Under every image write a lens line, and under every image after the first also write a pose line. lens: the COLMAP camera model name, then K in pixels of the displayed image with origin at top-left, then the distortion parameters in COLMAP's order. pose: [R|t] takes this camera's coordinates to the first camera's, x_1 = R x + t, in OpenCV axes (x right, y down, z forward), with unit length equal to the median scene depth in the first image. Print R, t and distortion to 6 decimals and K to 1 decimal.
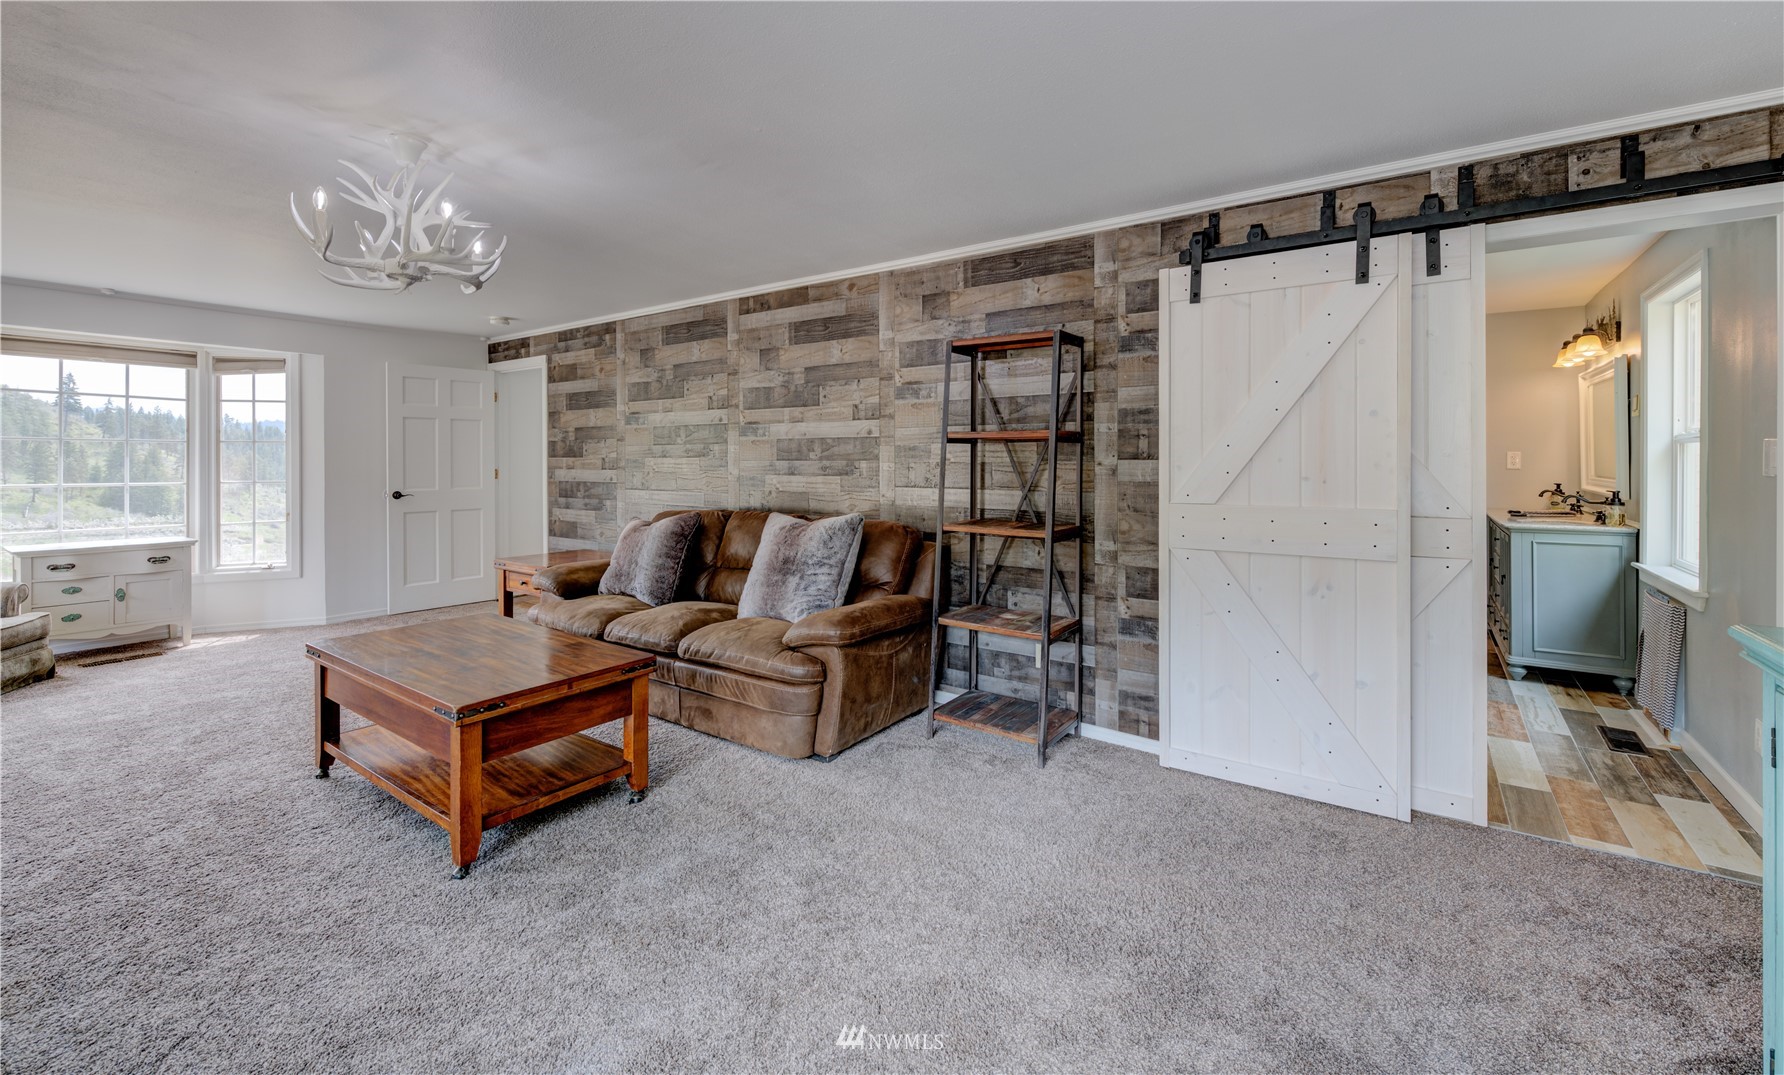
lens RADIAL K [[720.7, 0, 905.3], [0, 720.7, 473.6], [0, 0, 1]] dist [-0.001646, -0.000251]
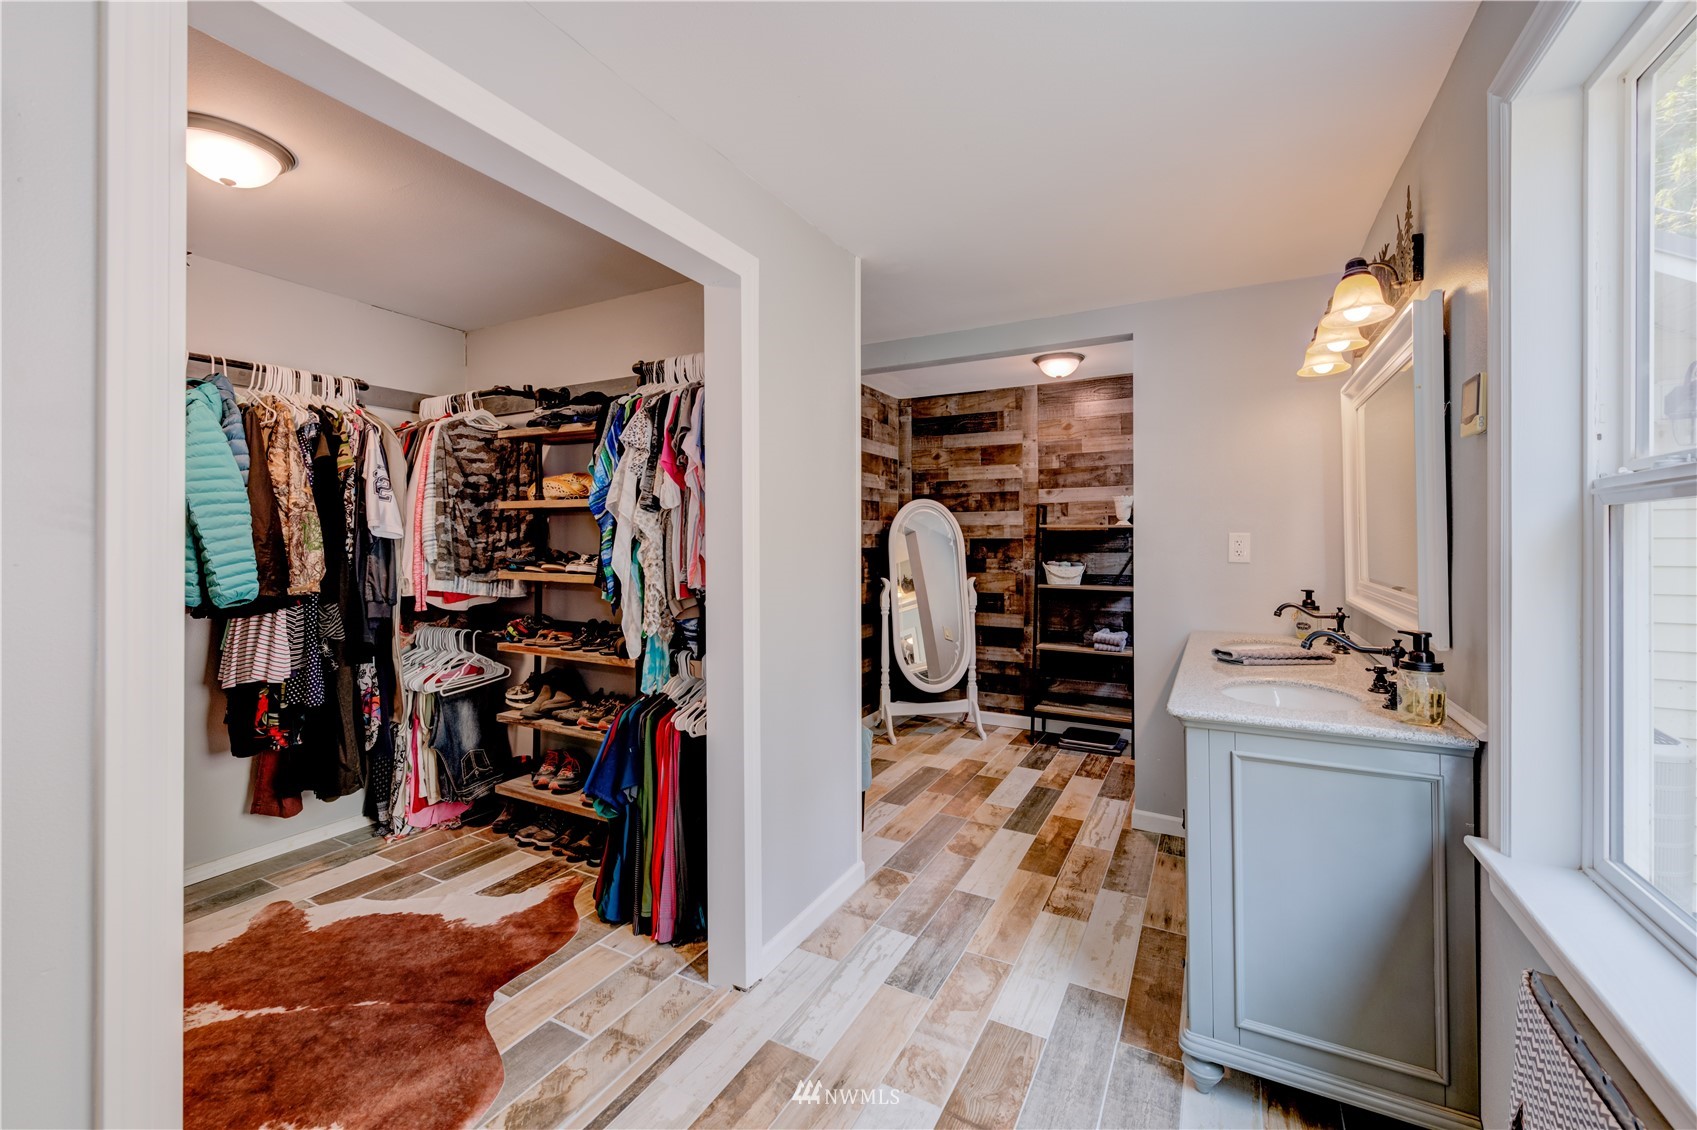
lens RADIAL K [[694.6, 0, 845.5], [0, 694.6, 553.2], [0, 0, 1]] dist [0.000310, -0.000053]
pose [[0.992478, 0.000033, 0.122426, 0.317346], [0.000398, 0.999994, -0.003500, -0.008330], [-0.122426, 0.003523, 0.992471, 0.333486]]
